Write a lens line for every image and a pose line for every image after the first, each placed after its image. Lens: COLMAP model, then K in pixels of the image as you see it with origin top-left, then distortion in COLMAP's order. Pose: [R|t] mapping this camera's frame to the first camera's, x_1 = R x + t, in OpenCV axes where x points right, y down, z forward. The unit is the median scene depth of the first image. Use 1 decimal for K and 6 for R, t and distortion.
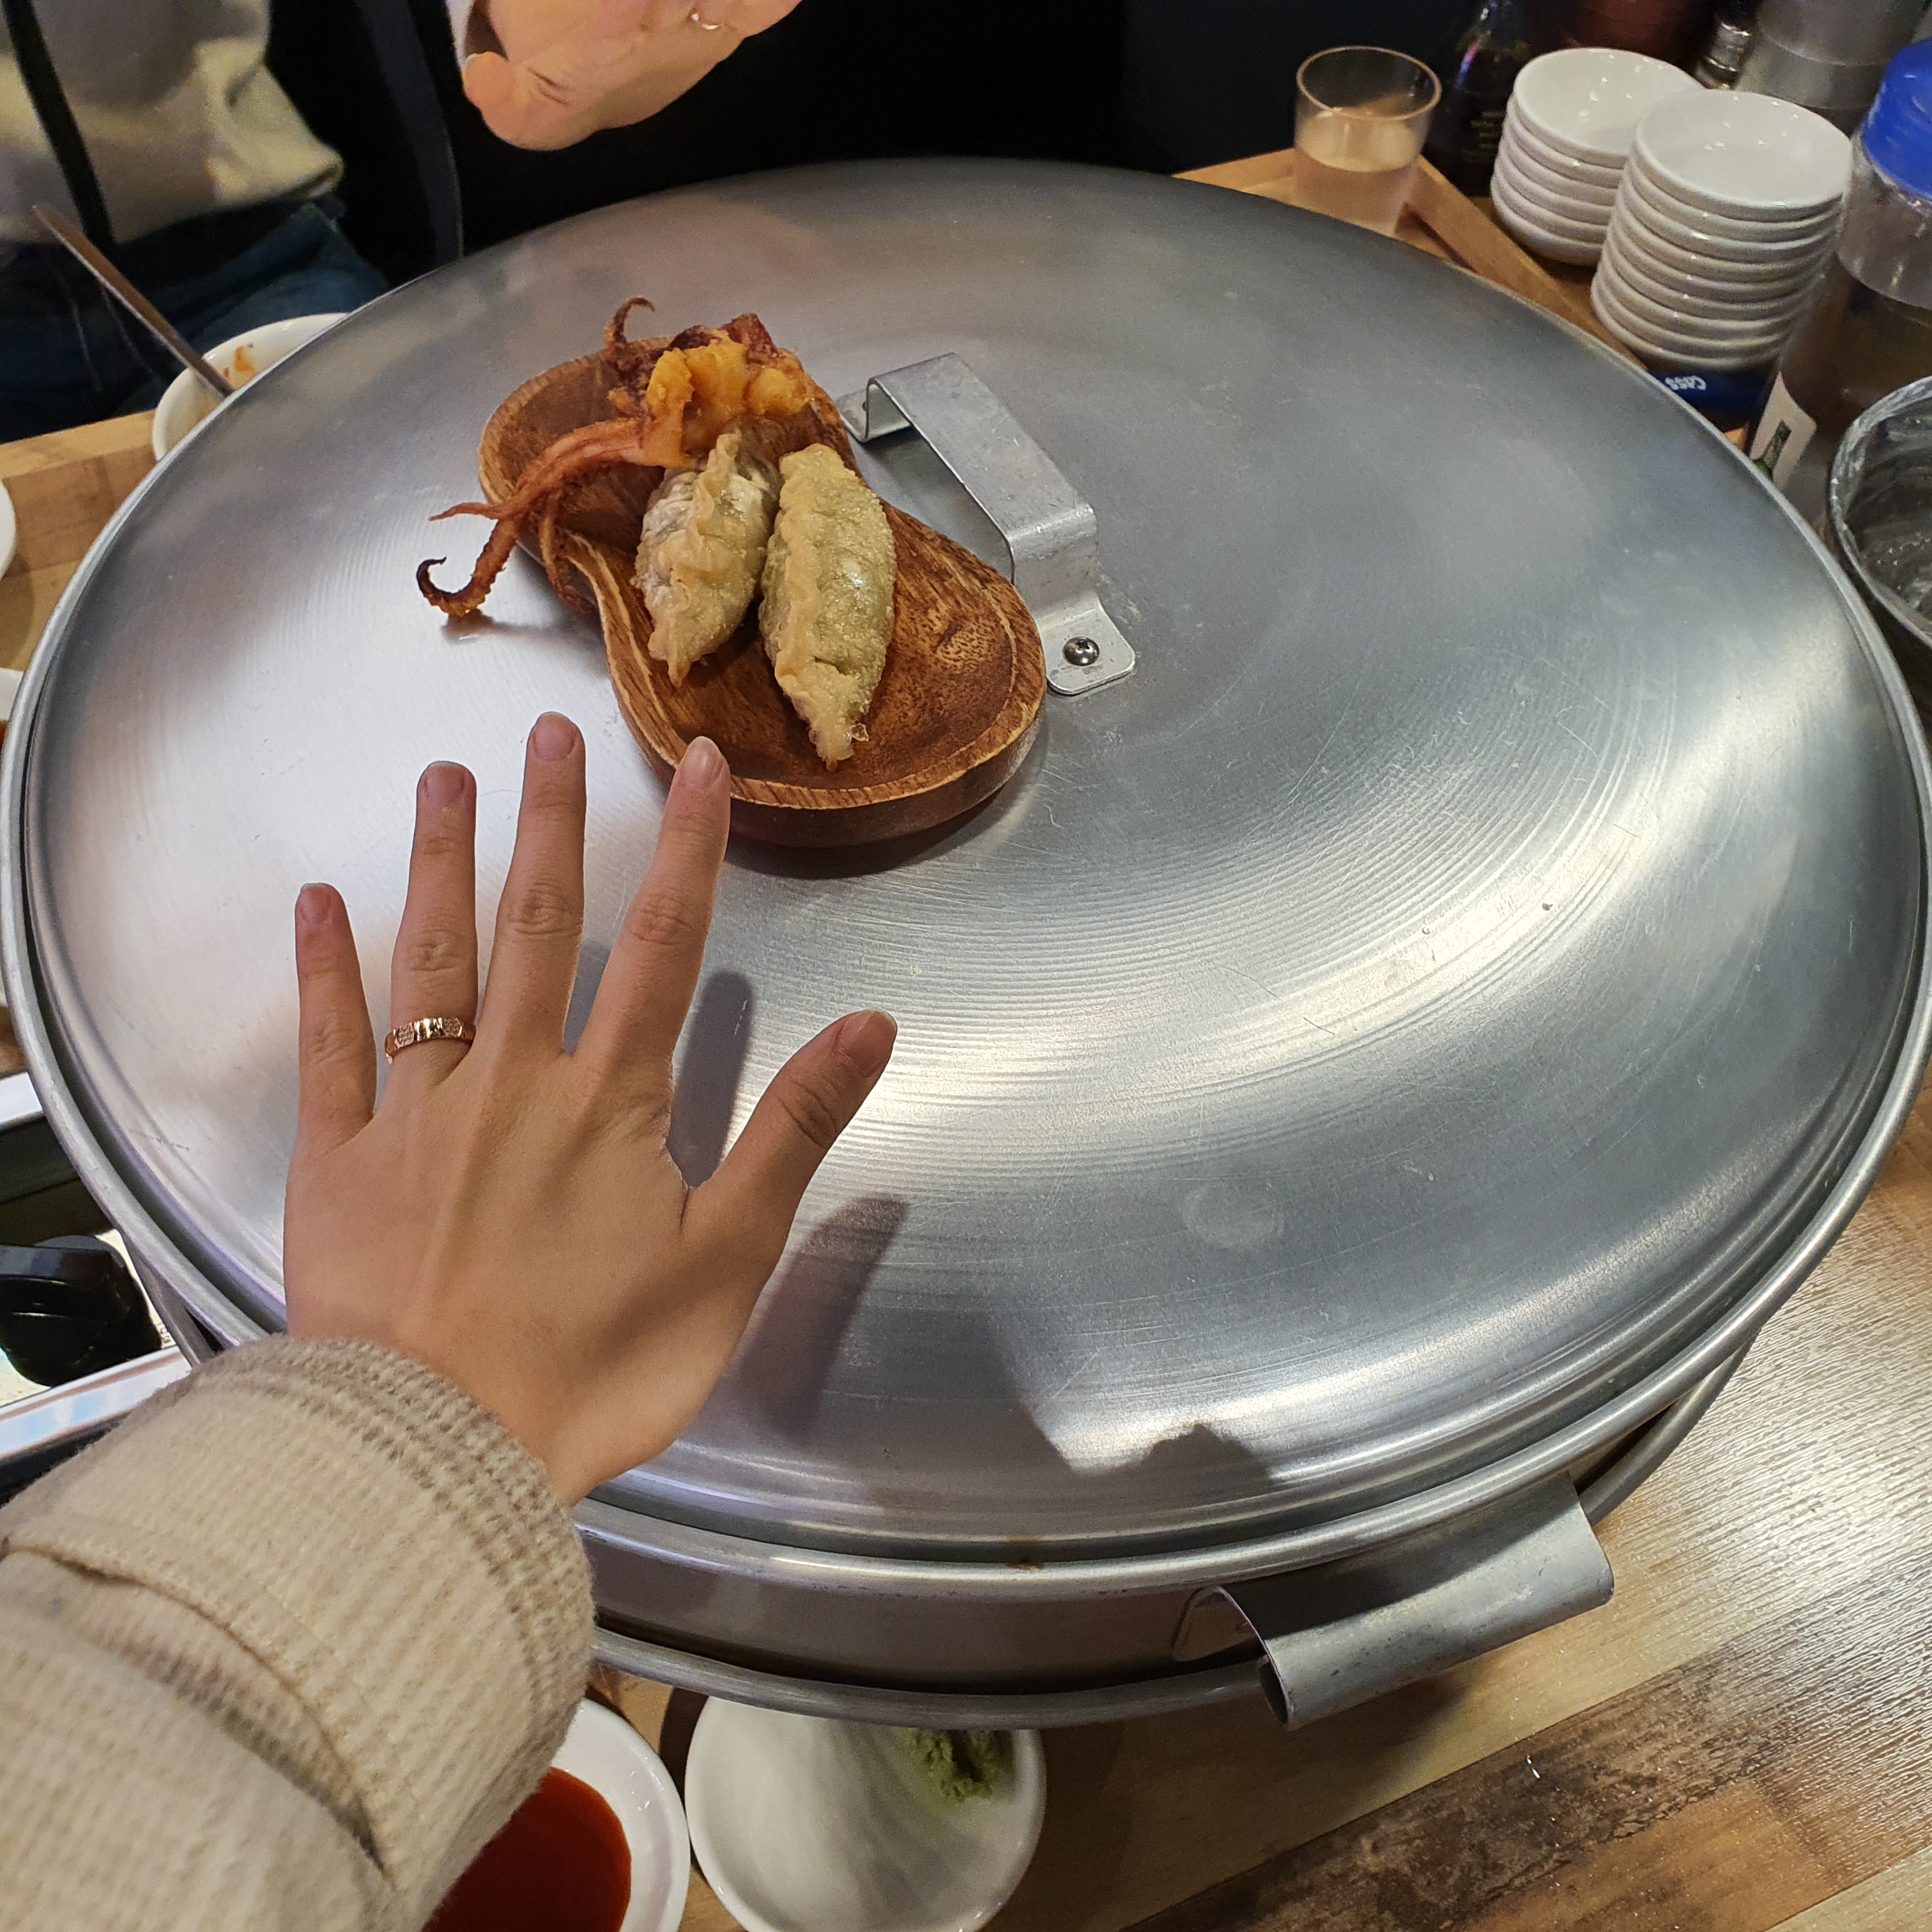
lens RADIAL K [[1802.7, 0, 865.0], [0, 1802.7, 962.9], [0, 0, 1]] dist [0.356208, -0.816796]
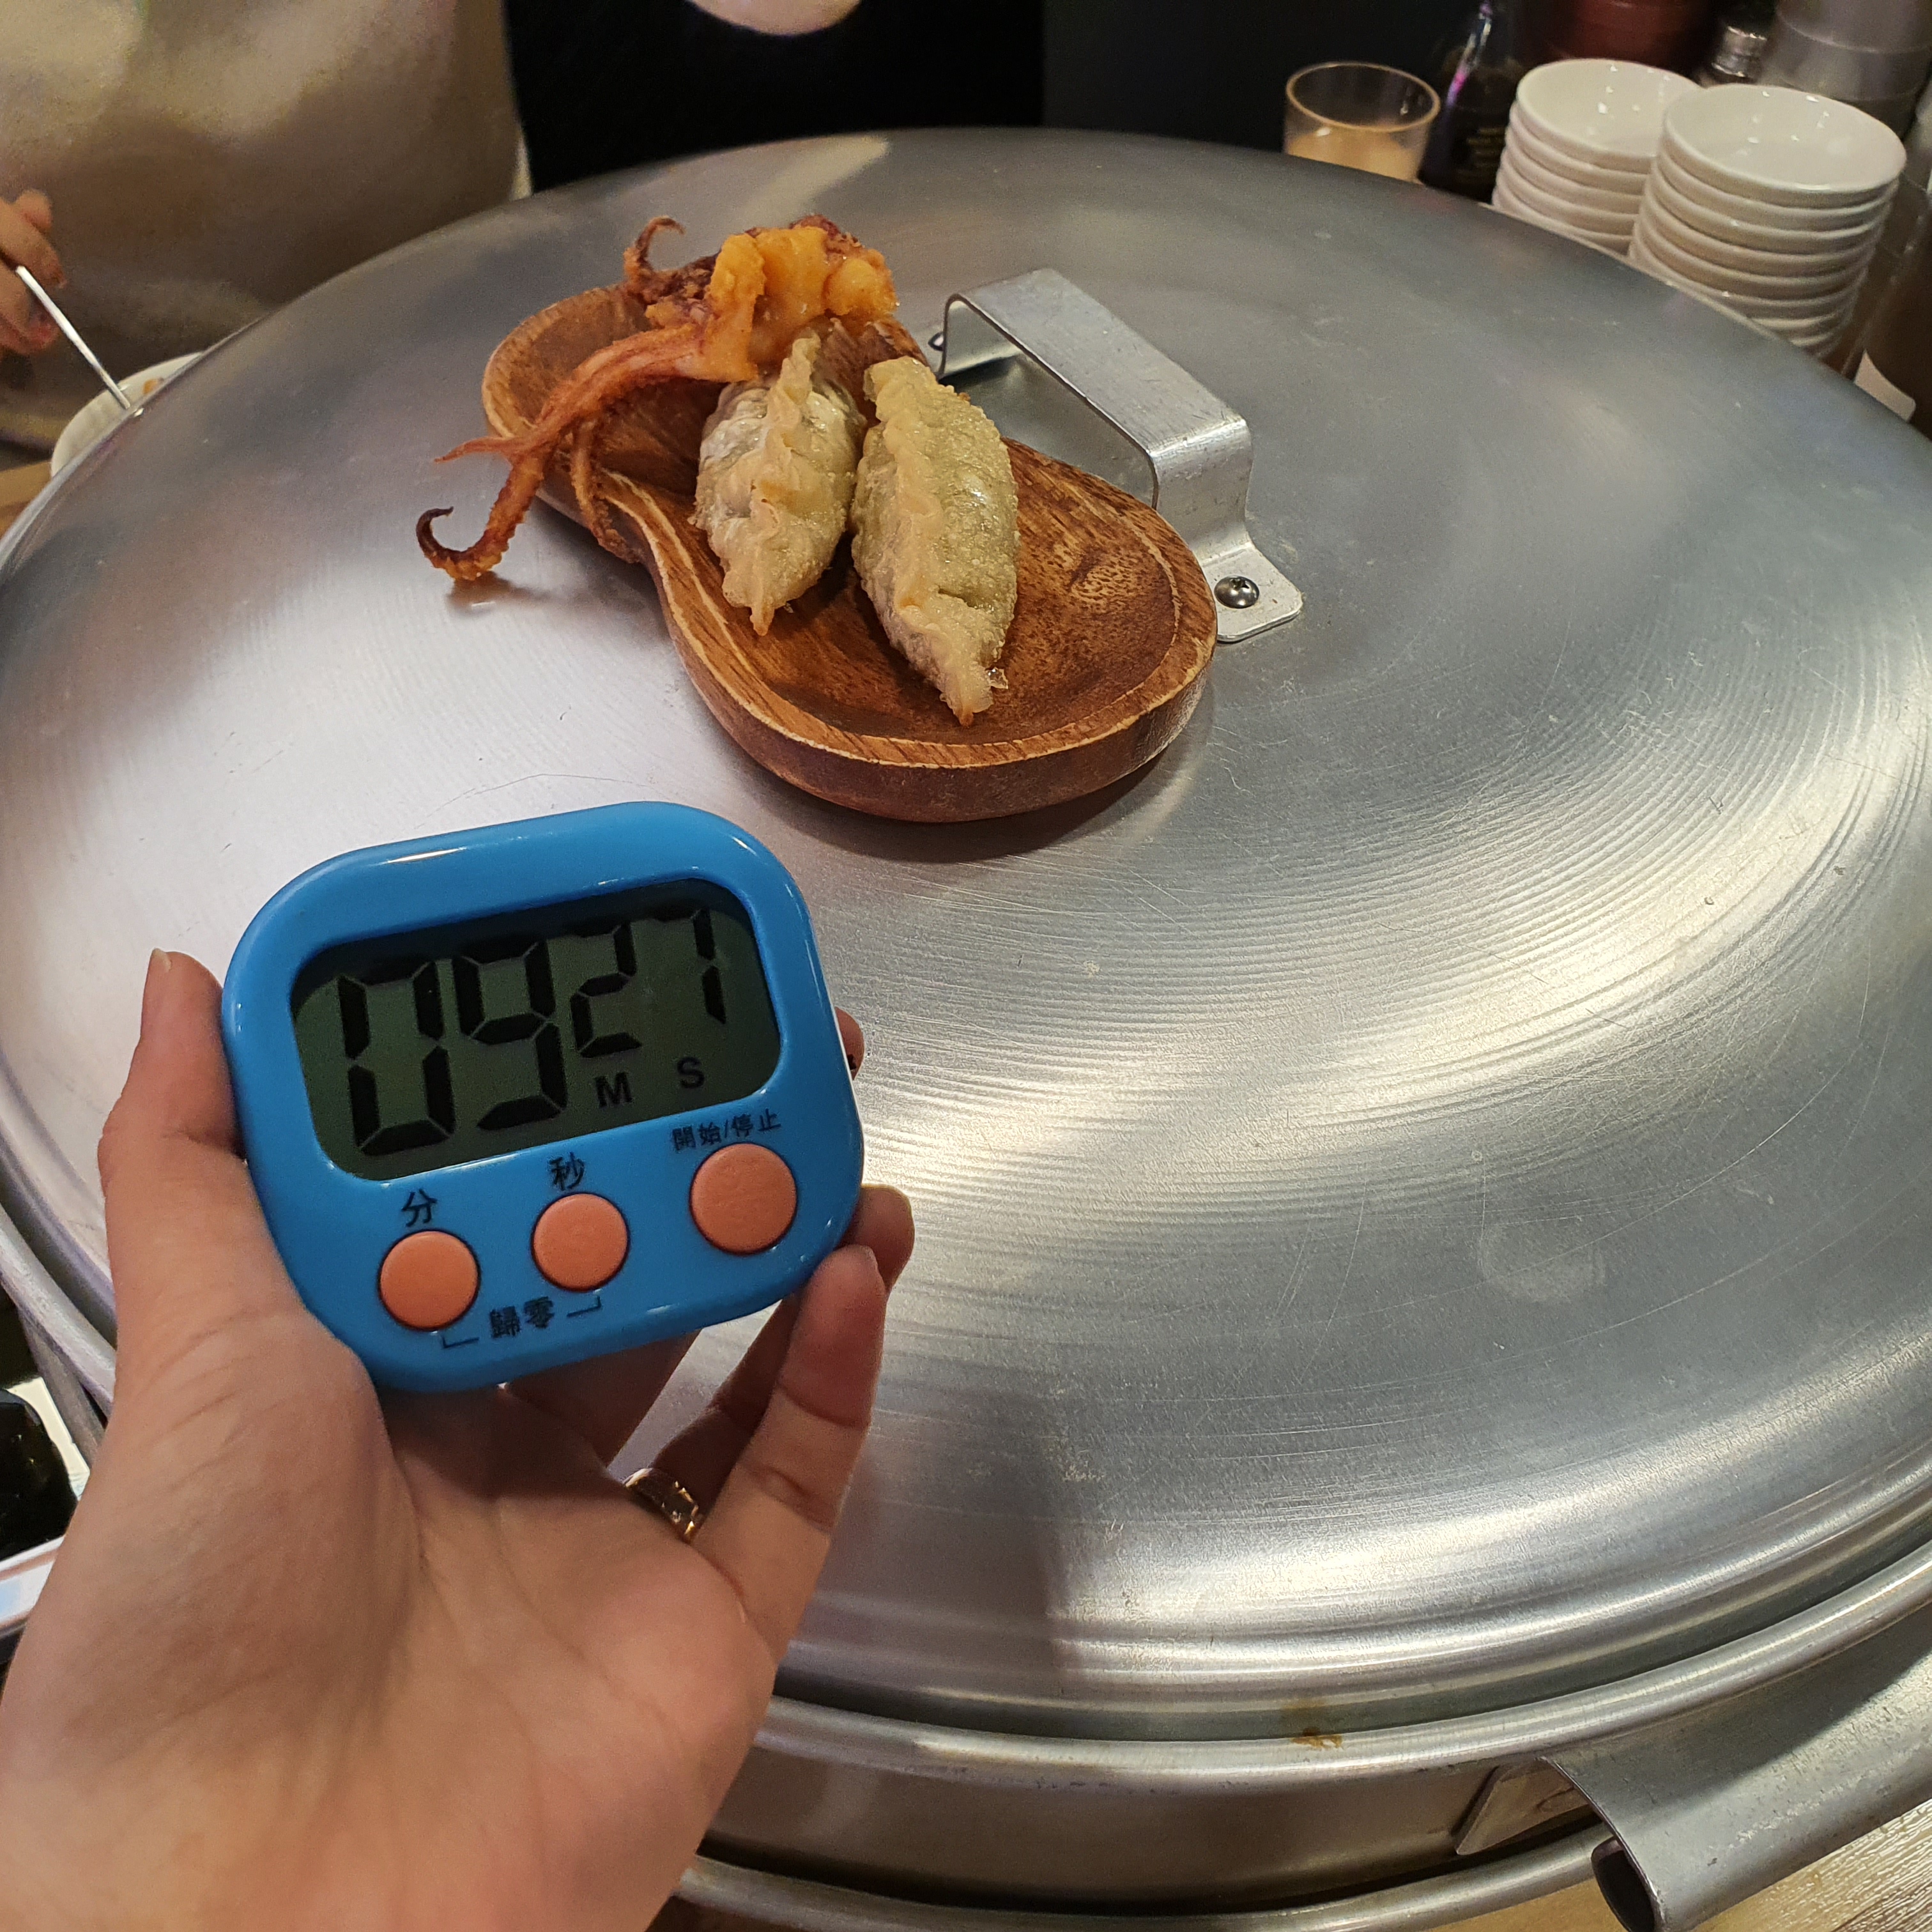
lens RADIAL K [[1802.7, 0, 865.0], [0, 1802.7, 962.9], [0, 0, 1]] dist [0.356208, -0.816796]
pose [[0.997251, -0.035757, 0.064892, -0.111381], [0.040691, 0.996249, -0.076375, 0.053879], [-0.061917, 0.078806, 0.994965, 0.202186]]
